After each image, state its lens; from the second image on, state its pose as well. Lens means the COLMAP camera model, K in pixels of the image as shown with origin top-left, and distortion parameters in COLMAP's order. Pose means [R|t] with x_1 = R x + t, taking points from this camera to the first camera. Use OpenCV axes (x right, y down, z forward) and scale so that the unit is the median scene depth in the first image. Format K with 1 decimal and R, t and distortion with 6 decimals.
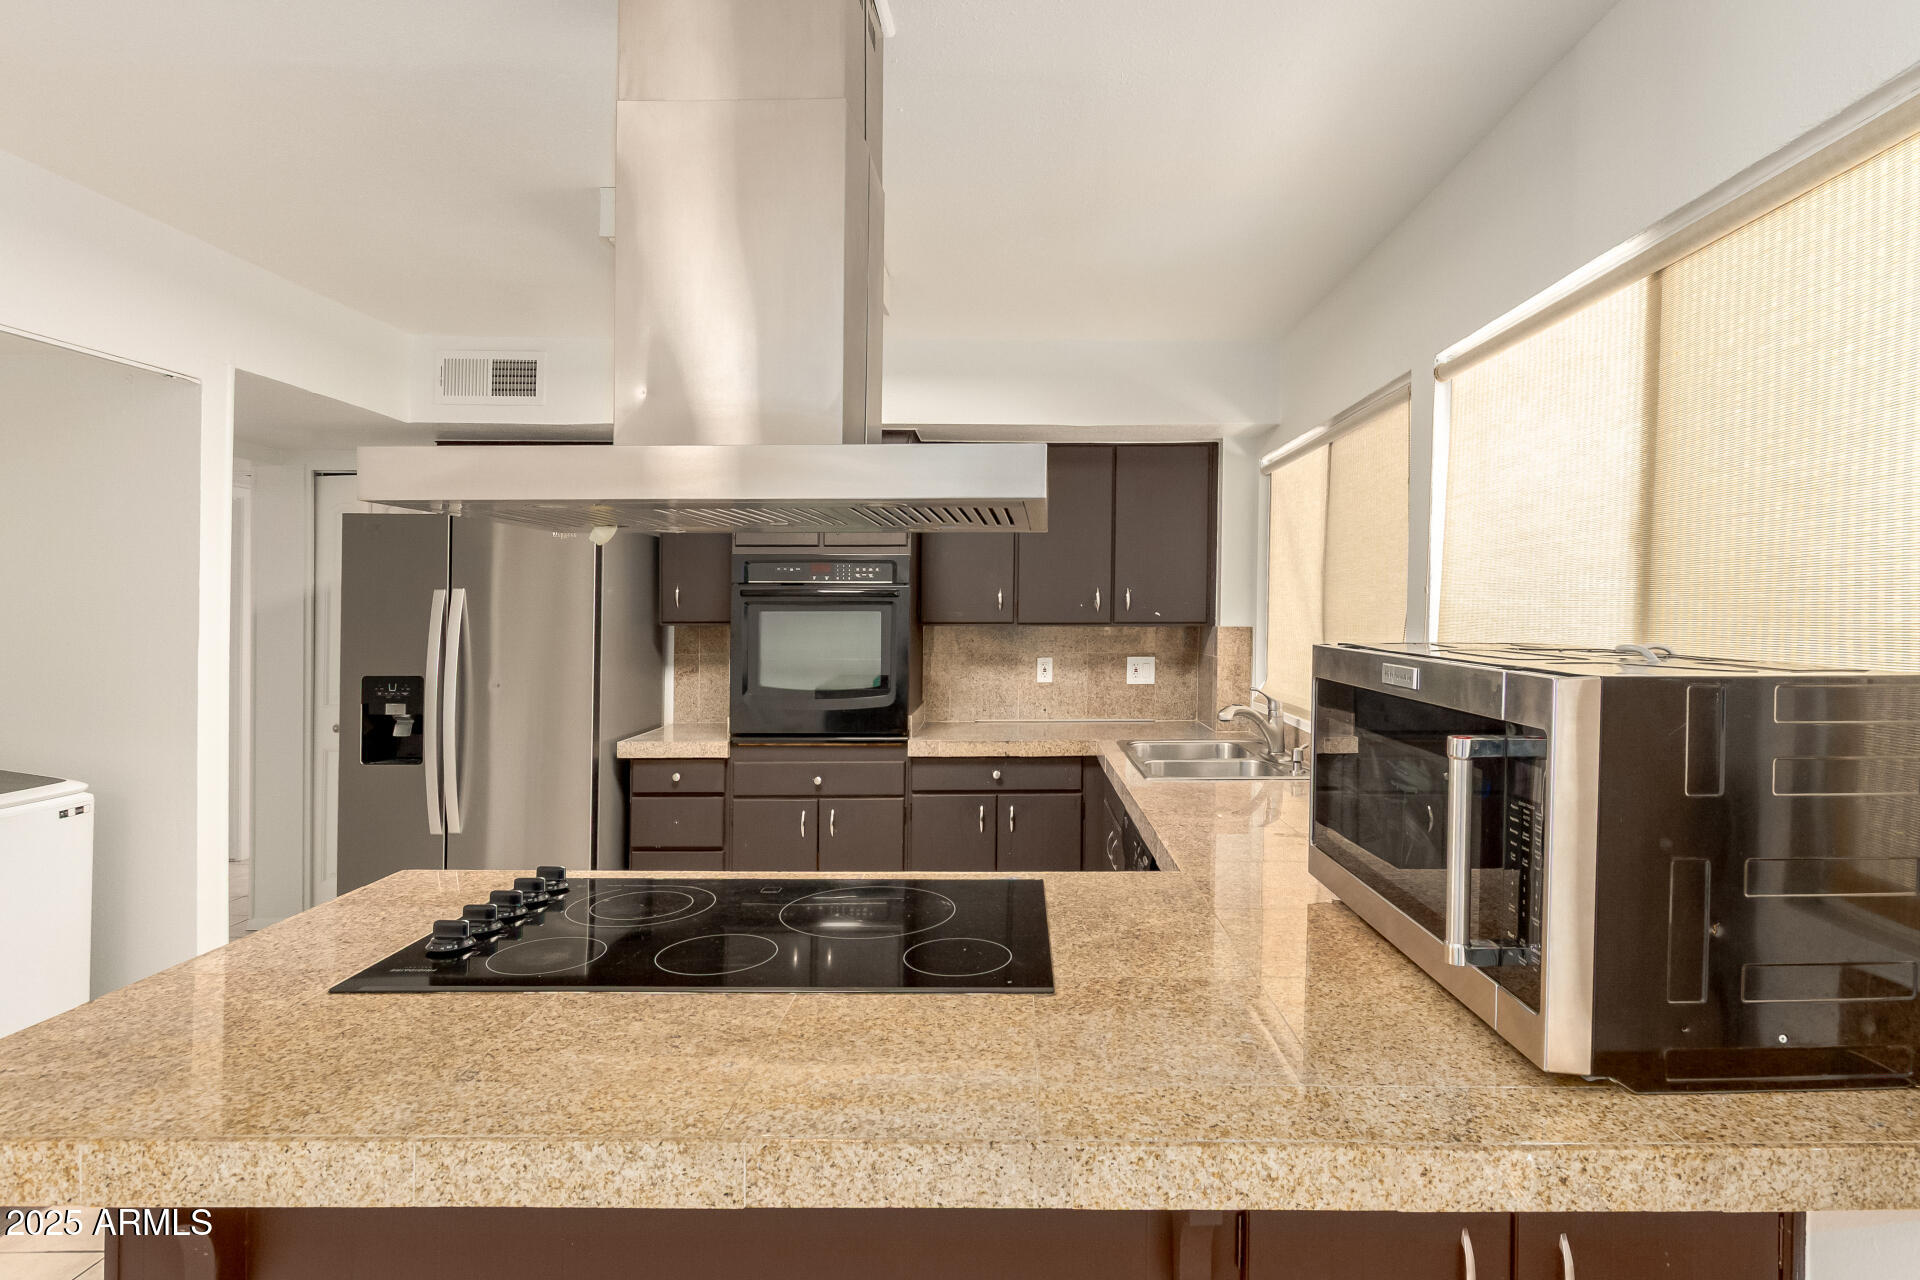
lens RADIAL K [[894.9, 0, 960.3], [0, 894.9, 602.4], [0, 0, 1]] dist [0.001339, 0.000008]
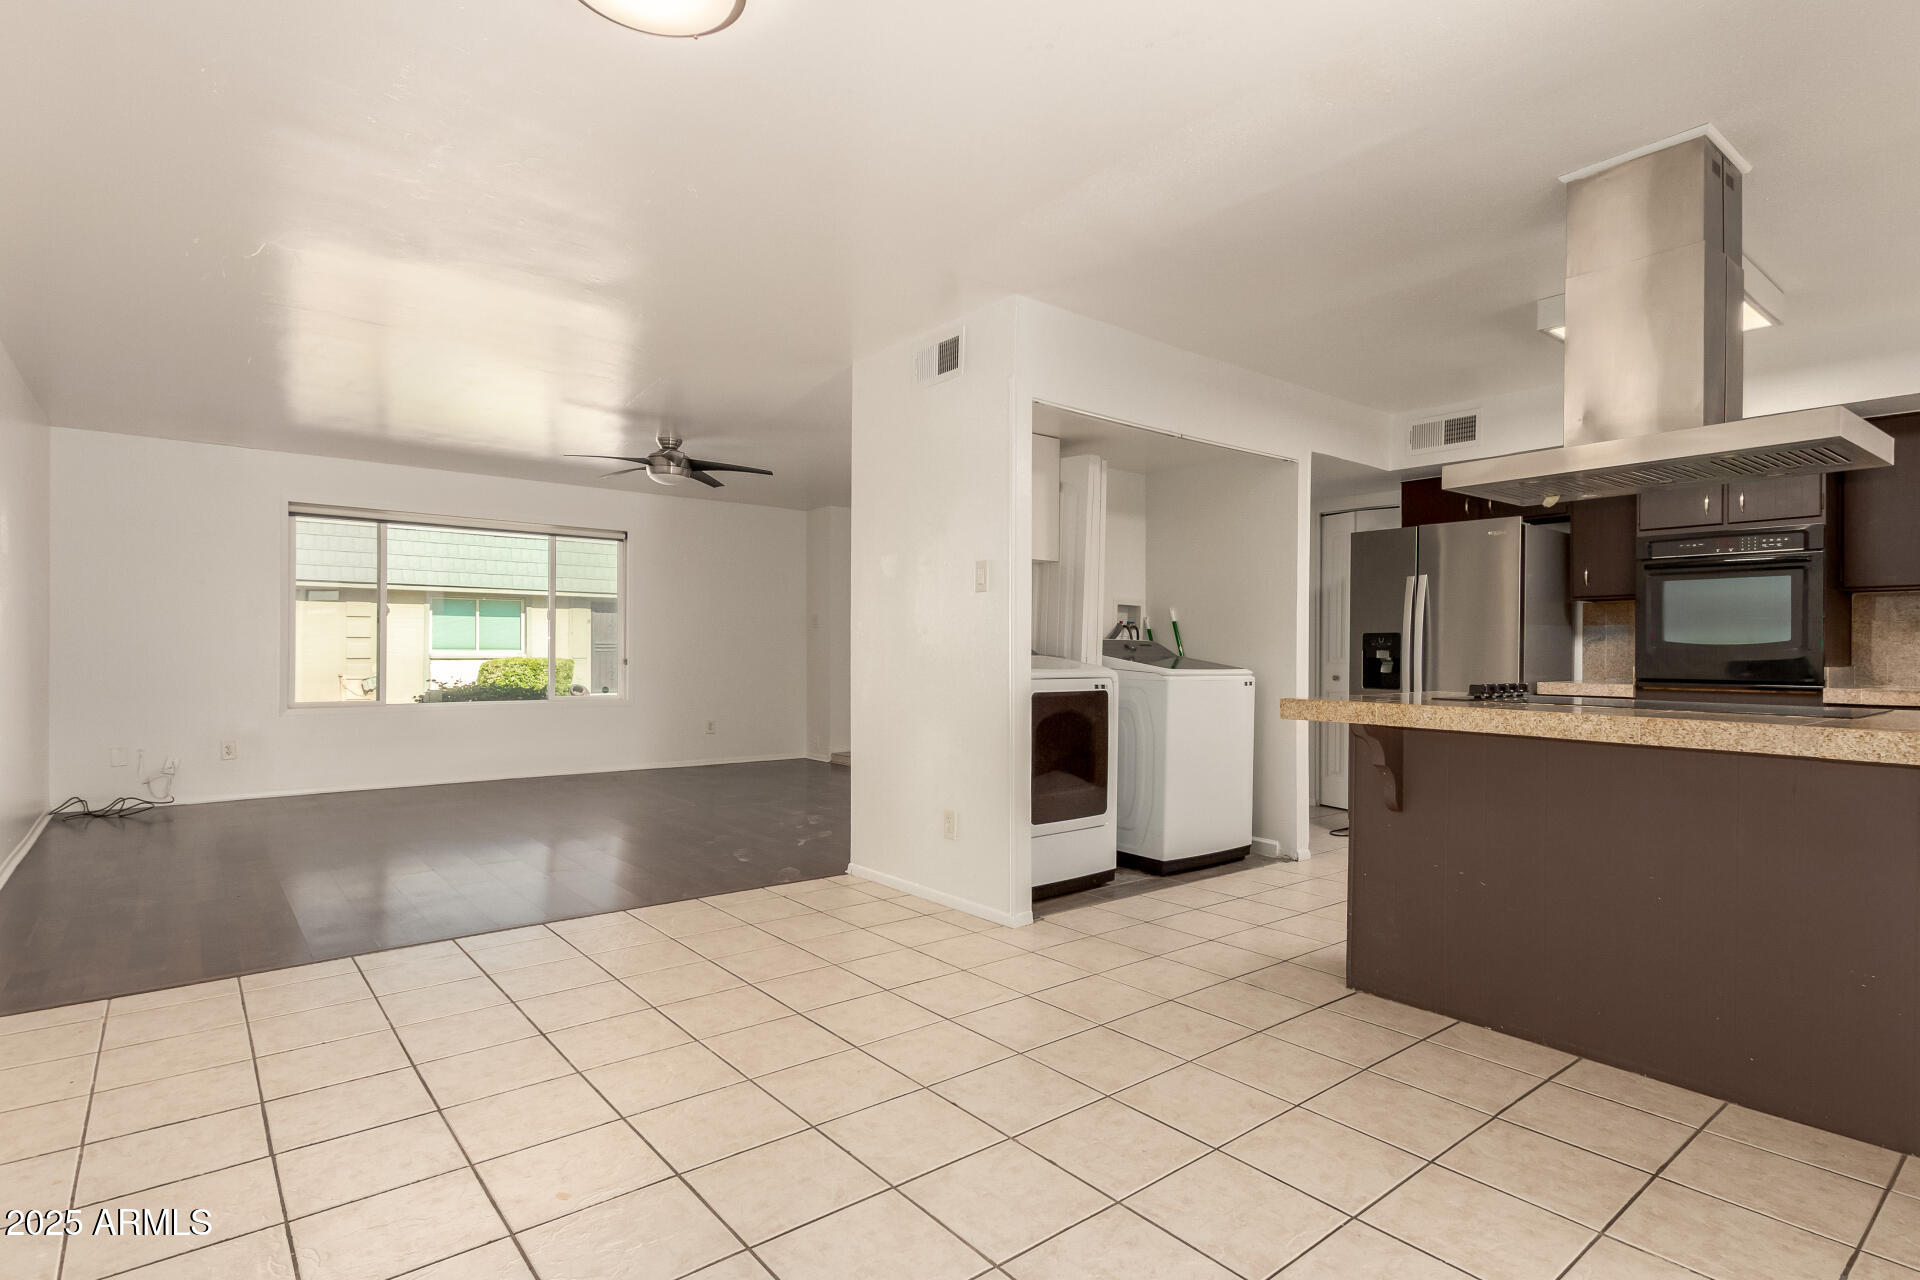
lens RADIAL K [[952.1, 0, 967.1], [0, 952.1, 649.3], [0, 0, 1]] dist [-0.000240, -0.001939]
pose [[0.647450, -0.007776, -0.762069, 0.166222], [-0.009235, 0.999794, -0.018047, 0.146004], [0.762052, 0.018722, 0.647245, -0.626819]]
